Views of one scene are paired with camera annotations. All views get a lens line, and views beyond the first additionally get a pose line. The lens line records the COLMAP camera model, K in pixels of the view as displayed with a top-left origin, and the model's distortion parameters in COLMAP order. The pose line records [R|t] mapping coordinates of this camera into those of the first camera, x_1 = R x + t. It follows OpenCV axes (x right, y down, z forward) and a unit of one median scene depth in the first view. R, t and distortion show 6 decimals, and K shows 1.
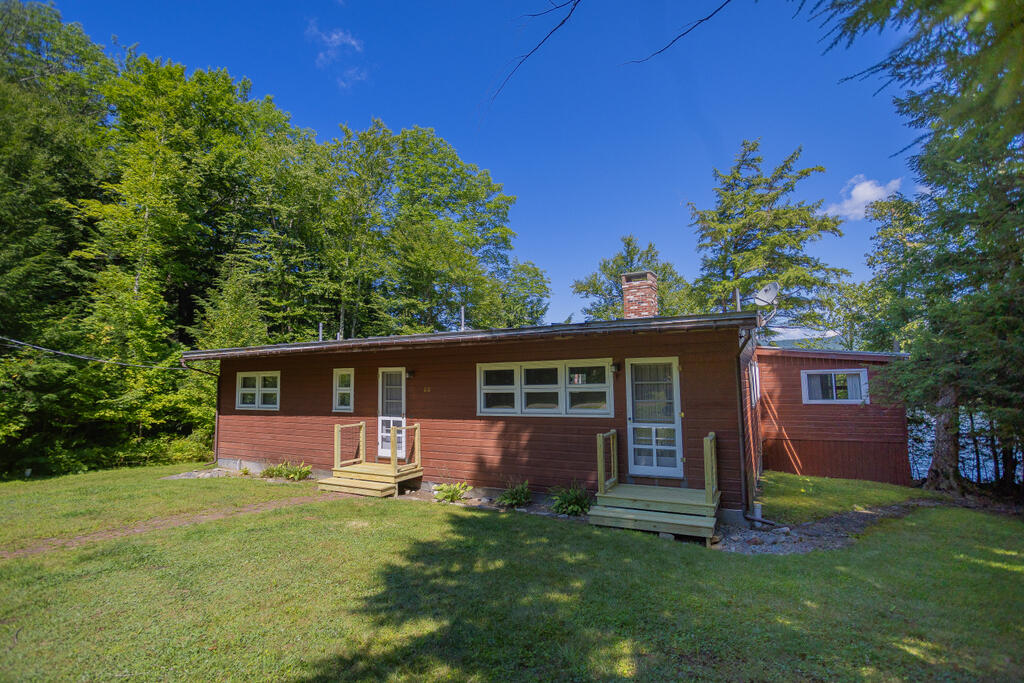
lens RADIAL K [[494.0, 0, 516.8], [0, 494.0, 338.6], [0, 0, 1]] dist [-0.048814, 0.029270]
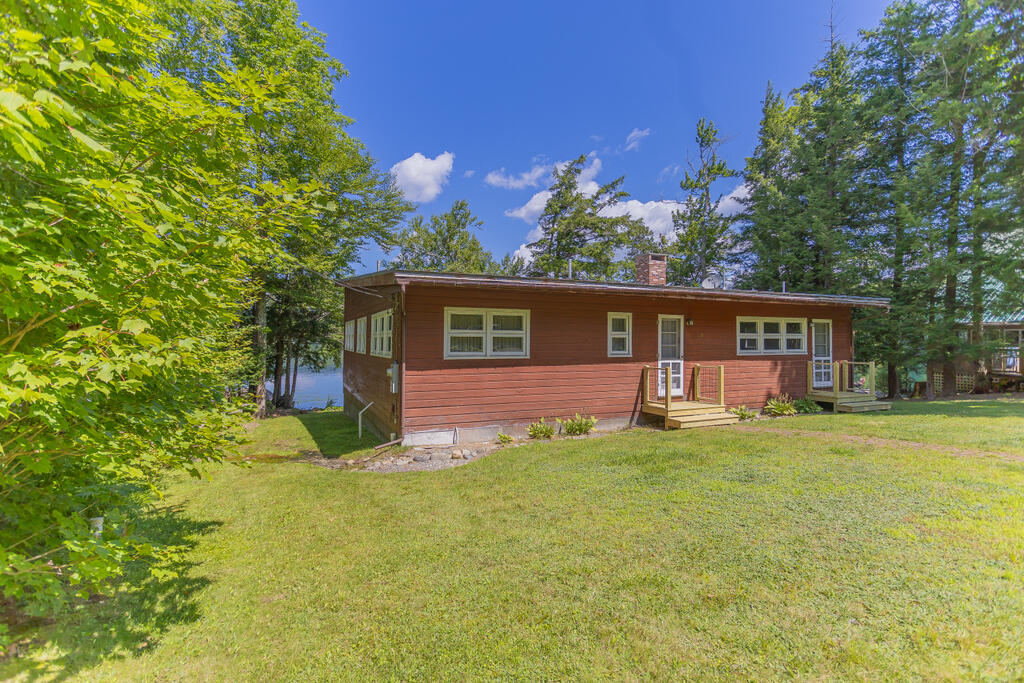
lens RADIAL K [[445.4, 0, 498.4], [0, 445.4, 337.7], [0, 0, 1]] dist [-0.000190, 0.000154]
pose [[0.635099, 0.008447, 0.772385, -1.059708], [-0.092535, 0.993571, 0.065221, 0.067641], [-0.766868, -0.112894, 0.631798, 0.561168]]
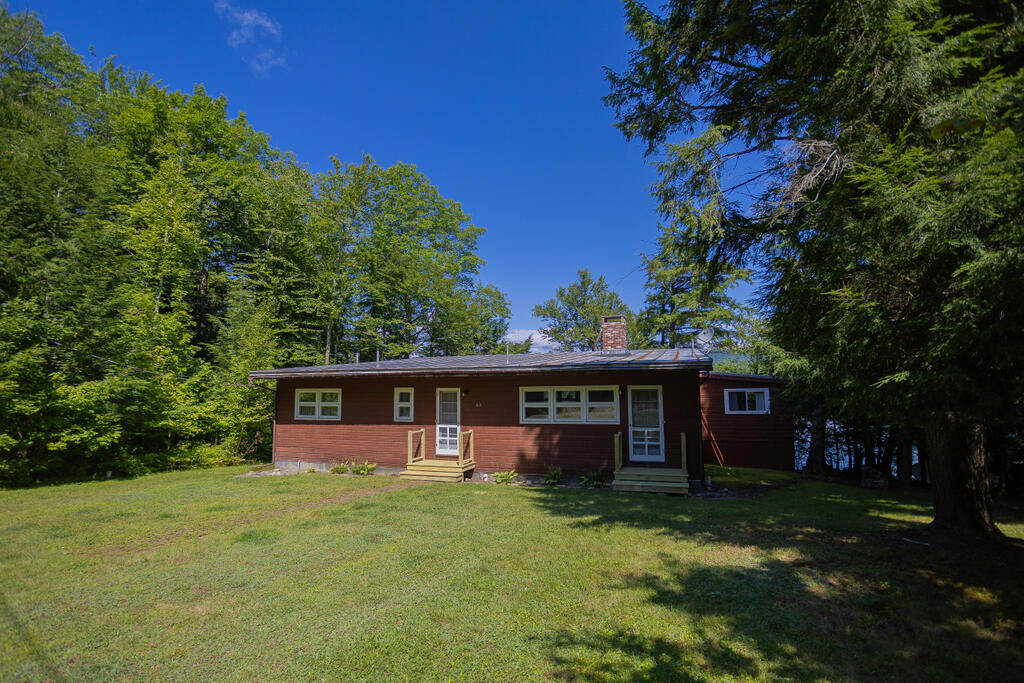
lens RADIAL K [[506.8, 0, 519.7], [0, 506.8, 339.6], [0, 0, 1]] dist [-0.052870, 0.031845]
pose [[0.985909, 0.022727, 0.165730, -0.247058], [-0.020960, 0.999703, -0.012404, -0.050306], [-0.165962, 0.008756, 0.986093, -0.328727]]
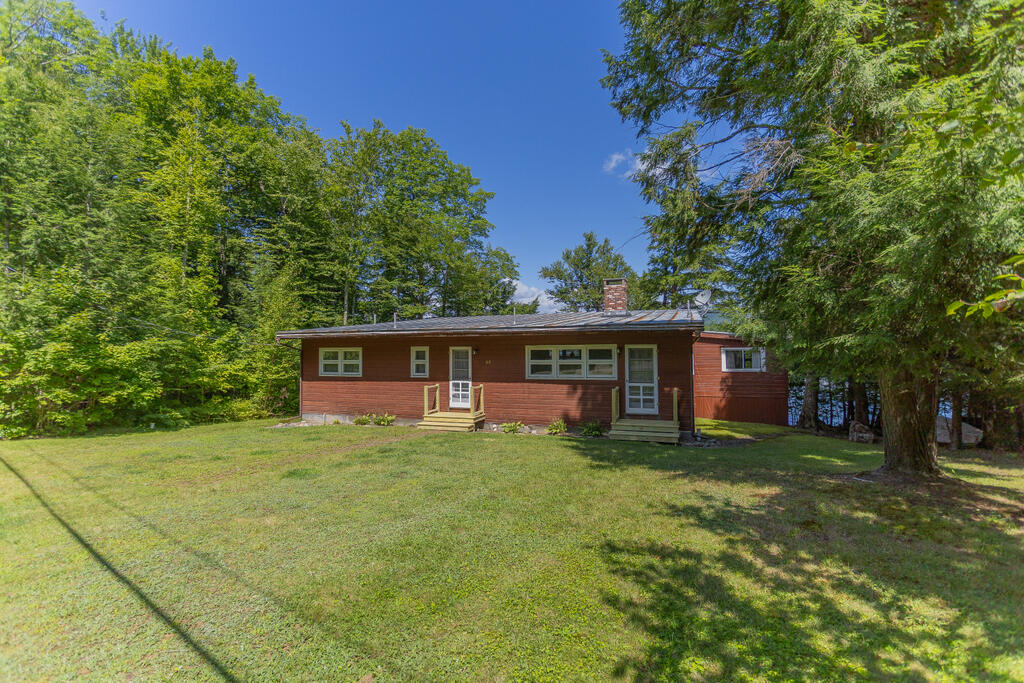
lens RADIAL K [[494.0, 0, 515.0], [0, 494.0, 338.1], [0, 0, 1]] dist [0.000425, 0.001539]
pose [[0.990154, 0.009192, 0.139679, -0.251212], [-0.018684, 0.997591, 0.066799, -0.057295], [-0.138729, -0.068751, 0.987941, -0.393898]]
